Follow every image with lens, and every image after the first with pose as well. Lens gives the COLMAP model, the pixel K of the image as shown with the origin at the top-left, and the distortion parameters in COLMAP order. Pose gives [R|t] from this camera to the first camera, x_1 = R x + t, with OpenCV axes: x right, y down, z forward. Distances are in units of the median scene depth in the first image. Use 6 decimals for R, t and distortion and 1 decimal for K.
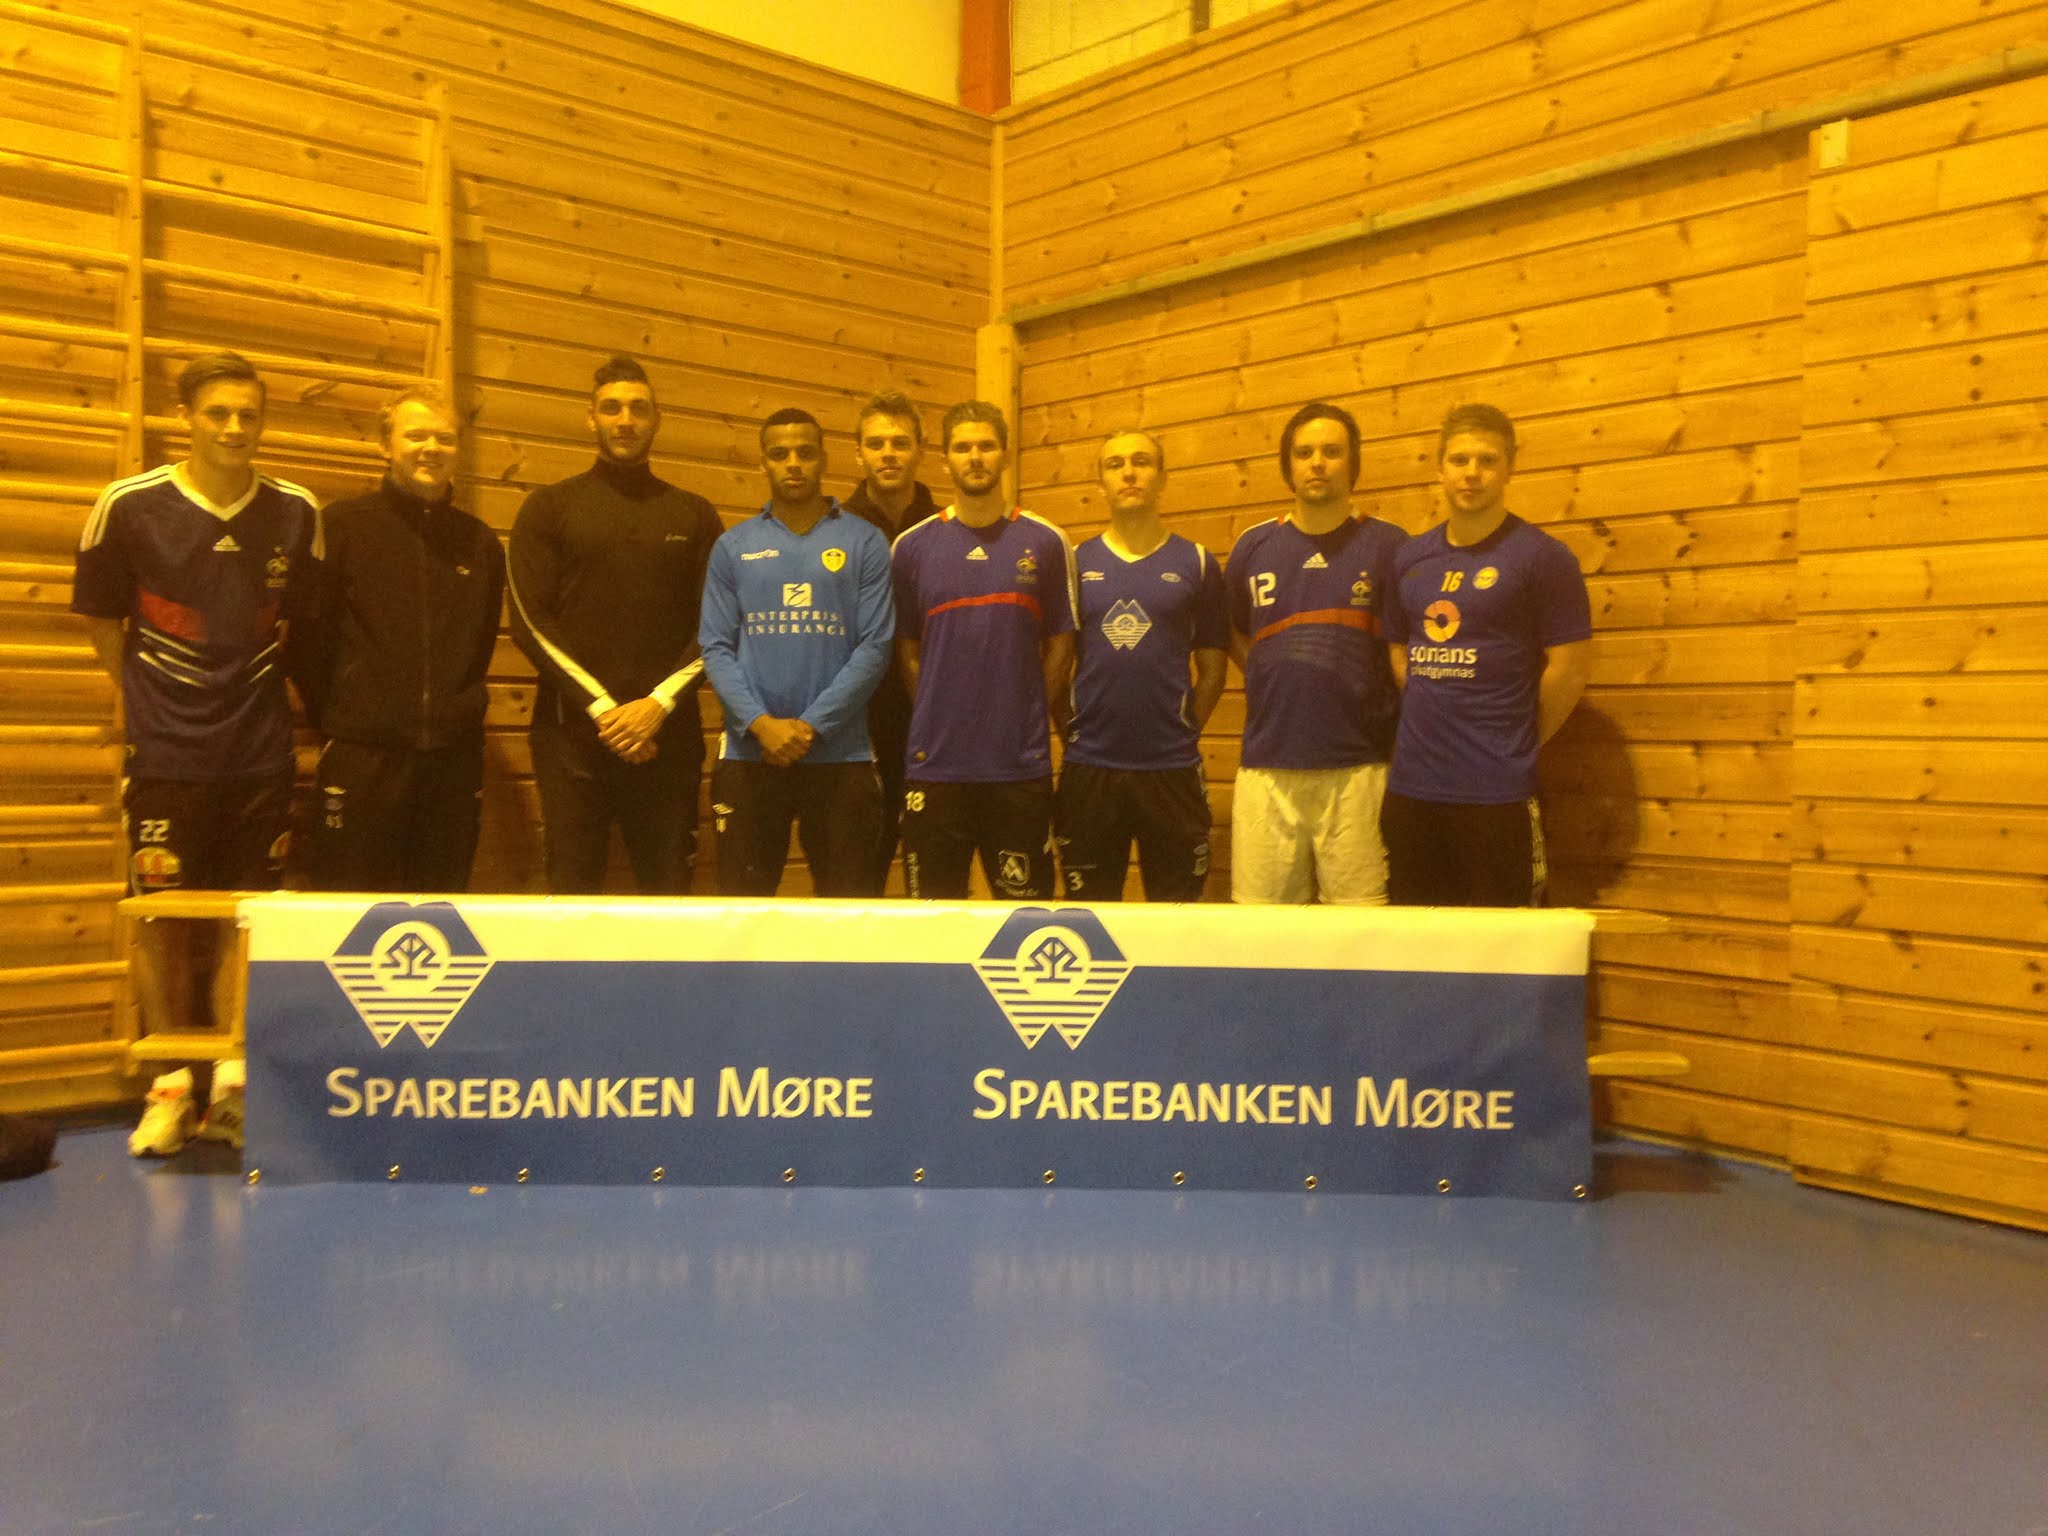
lens RADIAL K [[1974.5, 0, 1024.6], [0, 1974.5, 746.0], [0, 0, 1]] dist [0.303657, -0.425150]
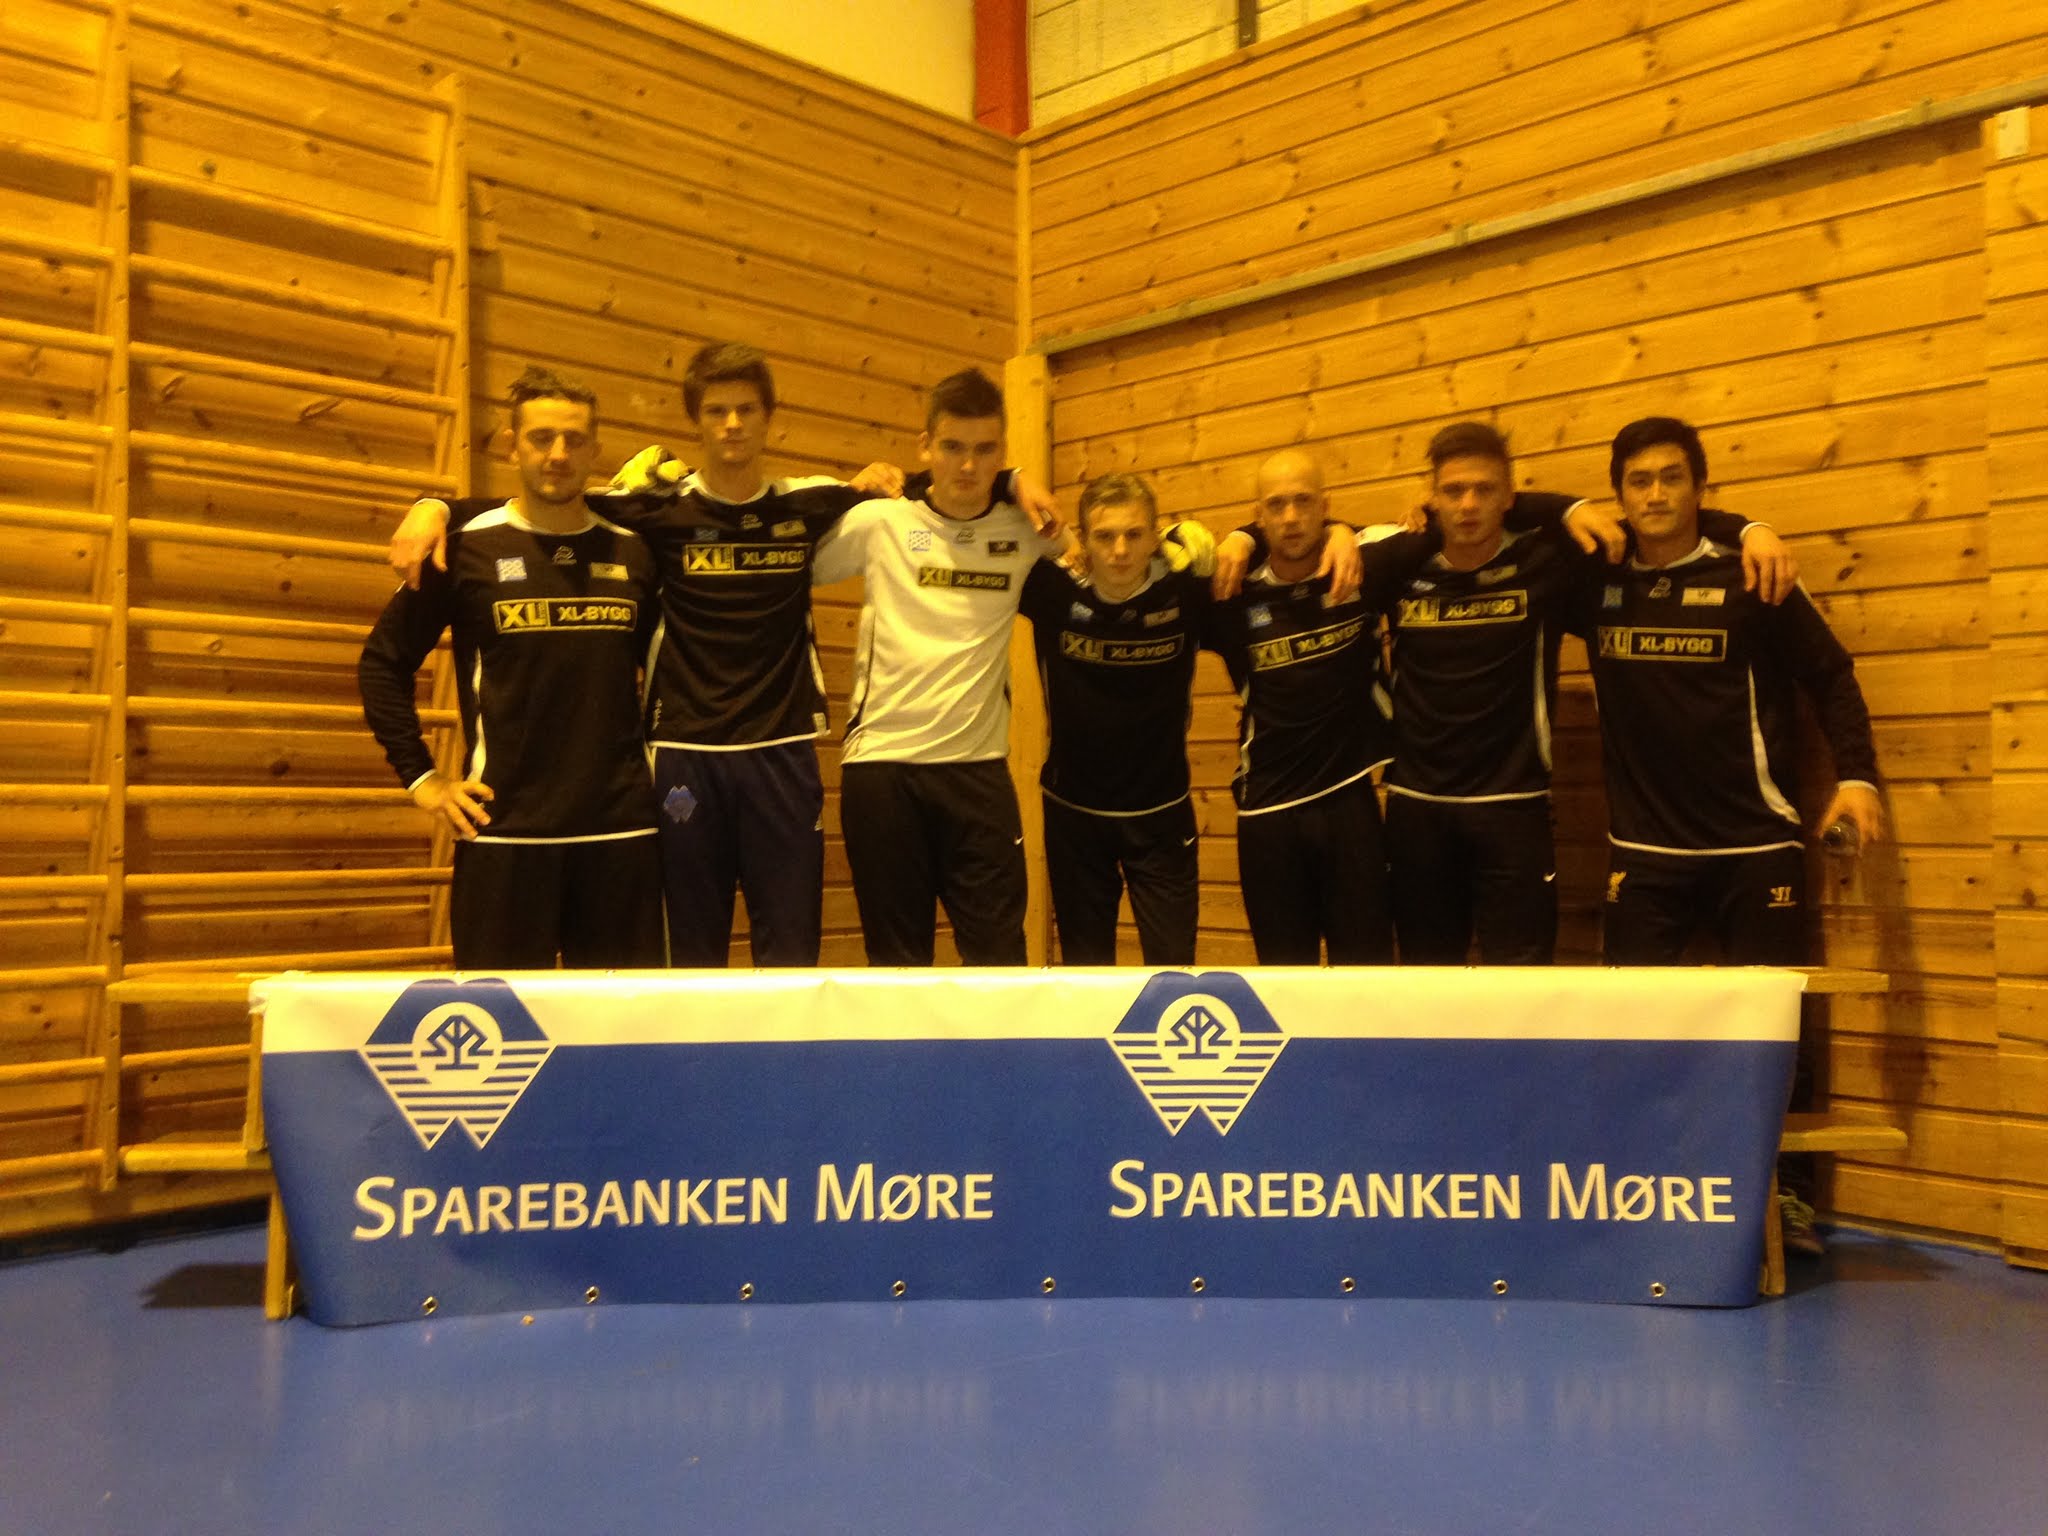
lens RADIAL K [[1939.6, 0, 1024.0], [0, 1939.6, 754.7], [0, 0, 1]] dist [0.263188, -0.355731]
pose [[0.997556, -0.010989, 0.069003, -0.104516], [0.013761, 0.999112, -0.039833, 0.016054], [-0.068504, 0.040686, 0.996821, 0.120519]]
